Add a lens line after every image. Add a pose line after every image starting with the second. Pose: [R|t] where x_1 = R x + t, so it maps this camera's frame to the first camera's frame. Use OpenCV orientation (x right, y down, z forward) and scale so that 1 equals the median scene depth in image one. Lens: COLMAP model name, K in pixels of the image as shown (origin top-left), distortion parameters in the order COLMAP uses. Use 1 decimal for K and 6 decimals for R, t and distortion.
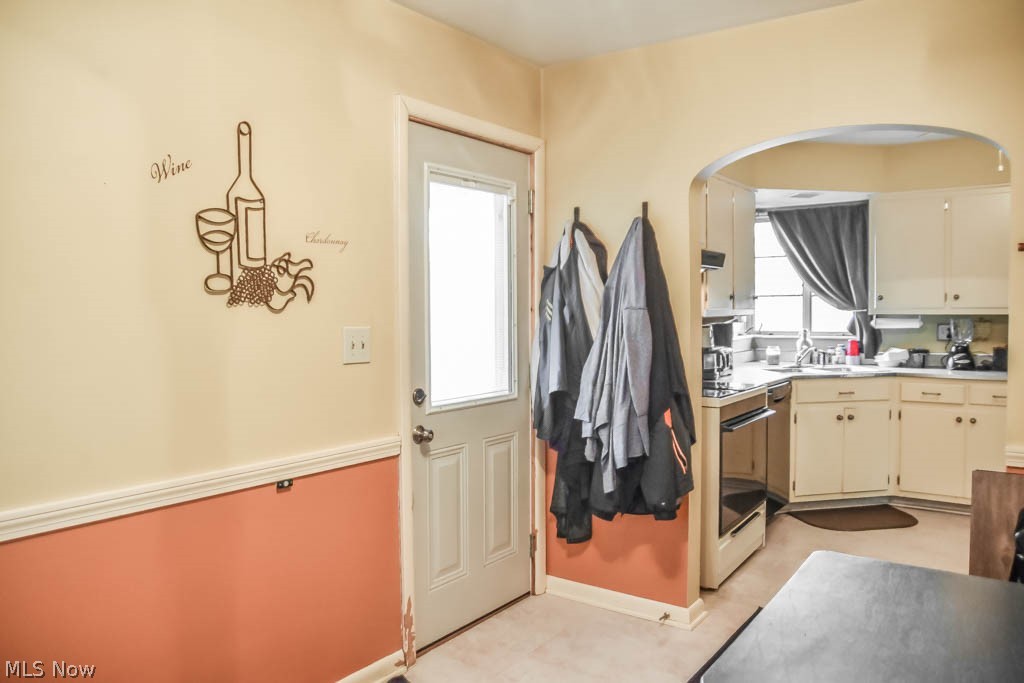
lens RADIAL K [[775.2, 0, 508.8], [0, 775.2, 341.0], [0, 0, 1]] dist [-0.069878, 0.026172]
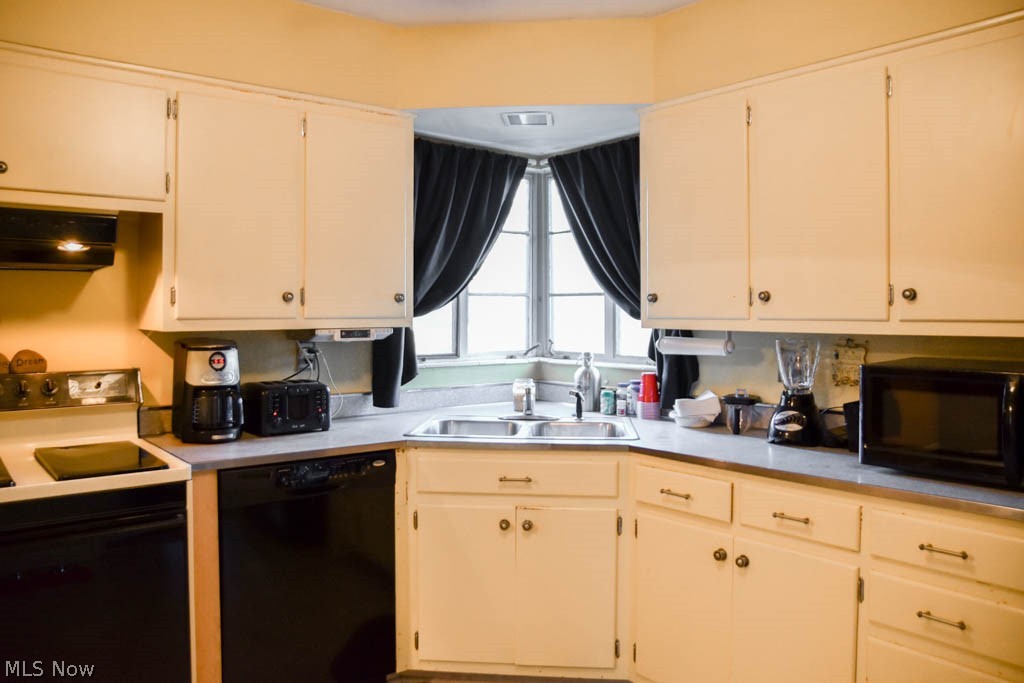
lens RADIAL K [[780.3, 0, 488.2], [0, 780.3, 311.8], [0, 0, 1]] dist [-0.102379, 0.011736]
pose [[0.958657, 0.010245, -0.284381, 0.523222], [-0.021174, 0.999149, -0.035383, -0.024933], [0.283776, 0.039941, 0.958058, 0.438891]]
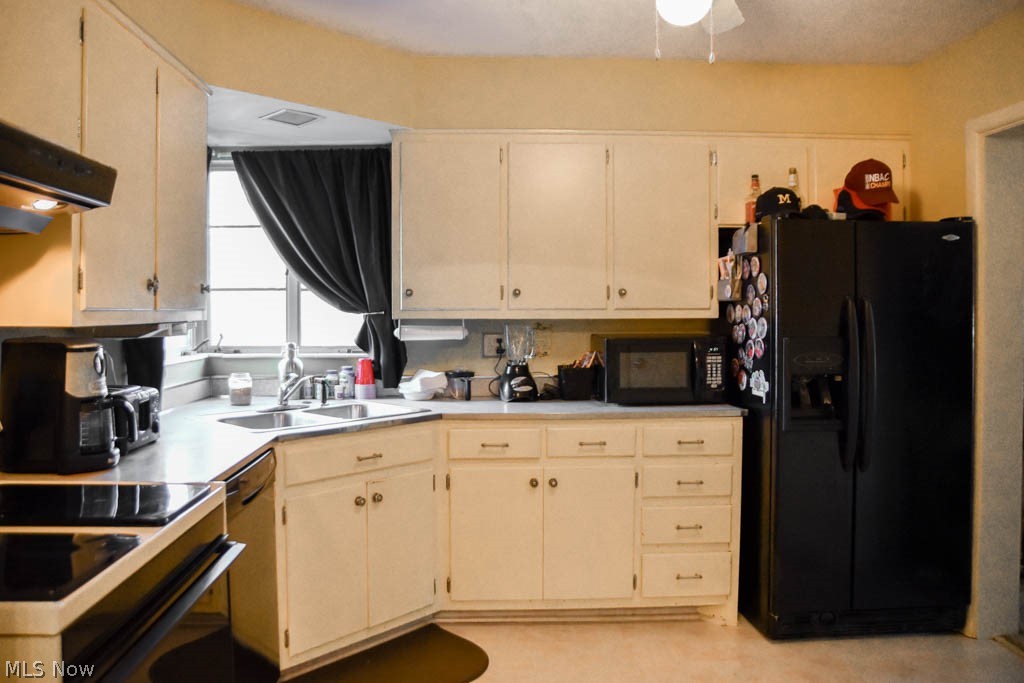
lens RADIAL K [[780.3, 0, 506.2], [0, 780.3, 316.3], [0, 0, 1]] dist [-0.102379, 0.011736]
pose [[0.790520, 0.001197, 0.612435, 0.152717], [0.021522, 0.999326, -0.029734, -0.016105], [-0.612058, 0.036686, 0.789962, 0.434292]]
